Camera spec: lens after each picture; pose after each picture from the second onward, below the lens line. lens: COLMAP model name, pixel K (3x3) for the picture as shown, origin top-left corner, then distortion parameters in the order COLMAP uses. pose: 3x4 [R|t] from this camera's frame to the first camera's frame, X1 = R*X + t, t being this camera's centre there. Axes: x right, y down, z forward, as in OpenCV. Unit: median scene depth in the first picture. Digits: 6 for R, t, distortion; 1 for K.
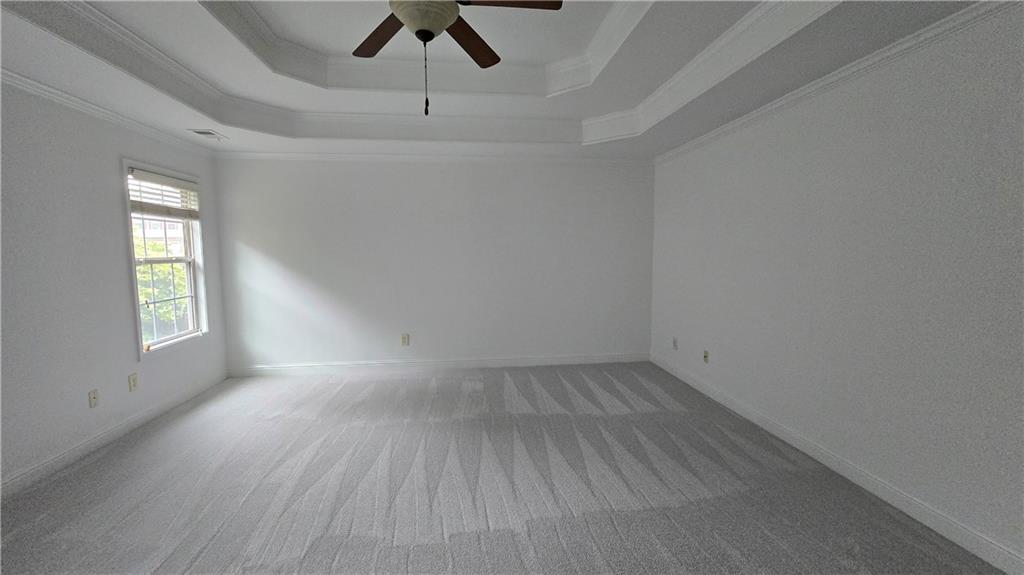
lens RADIAL K [[421.1, 0, 514.8], [0, 421.1, 287.0], [0, 0, 1]] dist [-0.001235, 0.000458]
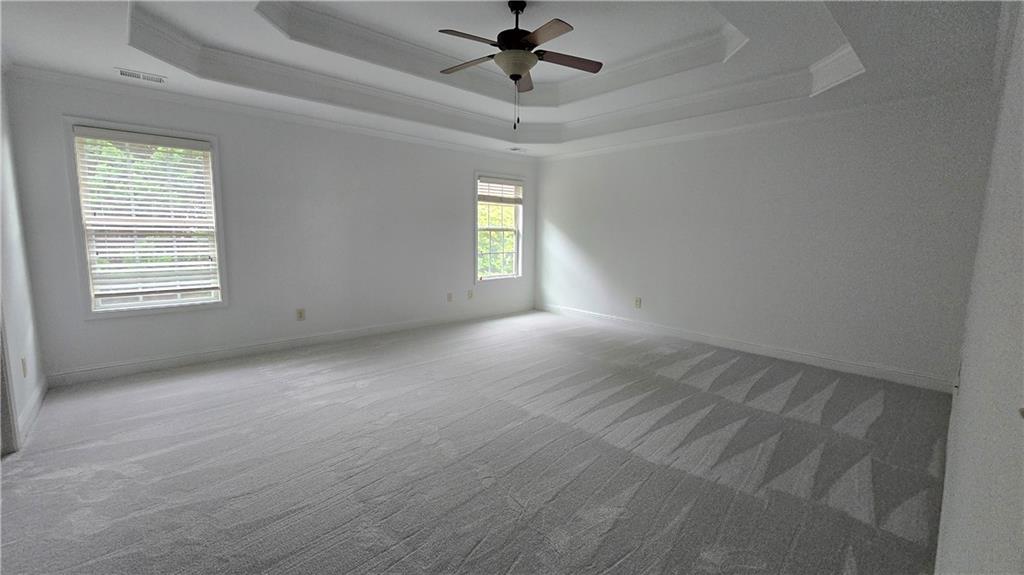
lens RADIAL K [[421.1, 0, 514.8], [0, 421.1, 287.0], [0, 0, 1]] dist [-0.001235, 0.000458]
pose [[0.586390, 0.120100, -0.801076, 0.580824], [-0.088566, 0.992524, 0.083972, 0.018560], [0.805173, 0.021707, 0.592643, 0.054454]]
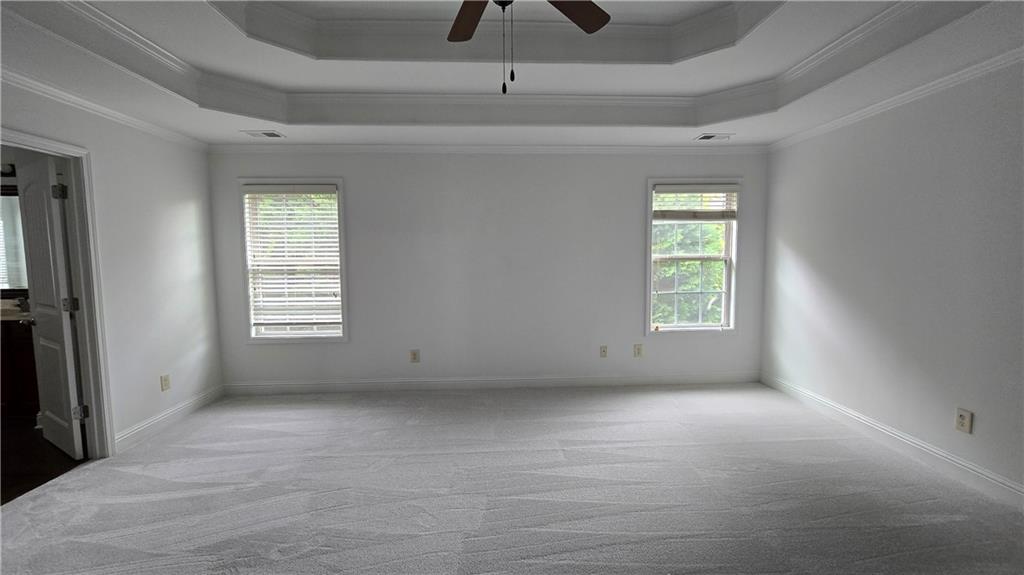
lens RADIAL K [[421.1, 0, 514.8], [0, 421.1, 287.0], [0, 0, 1]] dist [-0.001235, 0.000458]
pose [[-0.069500, 0.087399, -0.993746, 0.351691], [-0.078105, 0.992620, 0.092763, -0.054007], [0.994520, 0.084063, -0.062161, 0.586400]]
